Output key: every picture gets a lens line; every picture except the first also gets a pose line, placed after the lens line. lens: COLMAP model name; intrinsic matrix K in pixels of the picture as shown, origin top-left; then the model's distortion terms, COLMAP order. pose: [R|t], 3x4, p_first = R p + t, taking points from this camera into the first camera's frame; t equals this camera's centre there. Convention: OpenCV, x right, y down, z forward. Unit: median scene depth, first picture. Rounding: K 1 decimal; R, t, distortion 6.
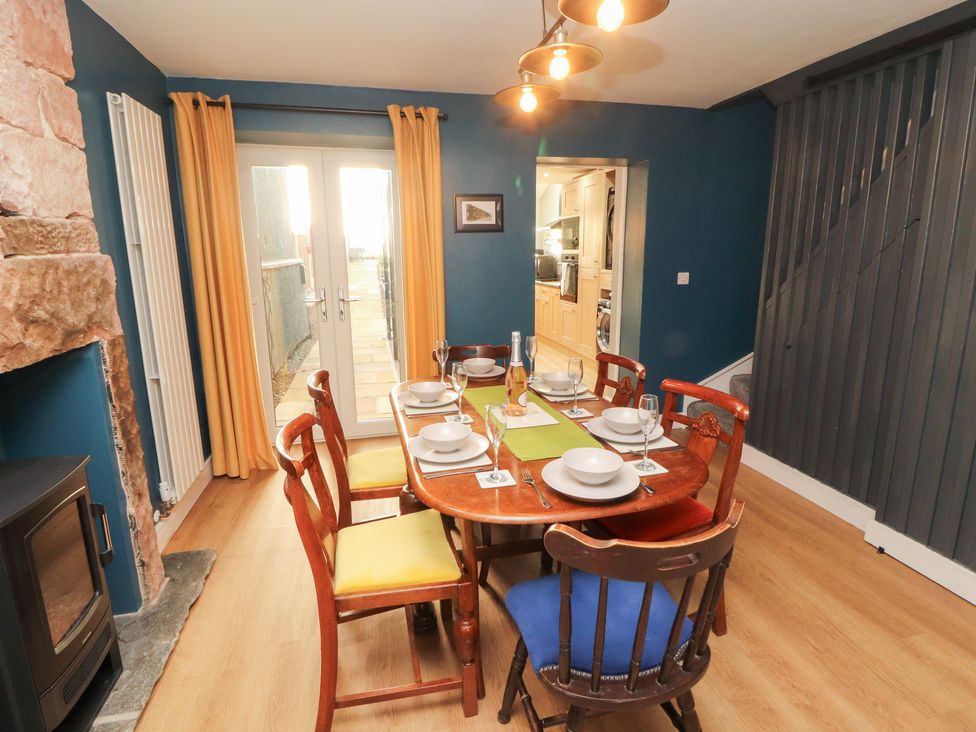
lens RADIAL K [[509.4, 0, 495.3], [0, 509.4, 361.5], [0, 0, 1]] dist [0.005831, -0.018227]
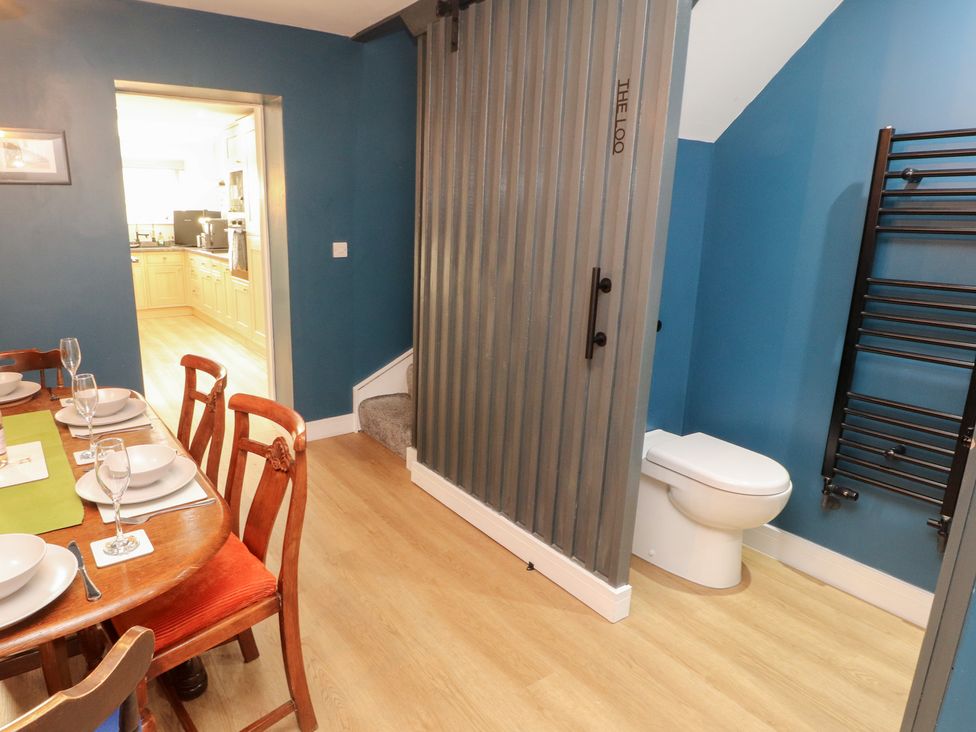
lens RADIAL K [[595.1, 0, 408.0], [0, 595.1, 362.6], [0, 0, 1]] dist [-0.001224, -0.000466]
pose [[0.948703, -0.062614, 0.309907, 0.297514], [0.053328, 0.997840, 0.038356, -0.027125], [-0.311639, -0.019862, 0.949993, 0.118335]]
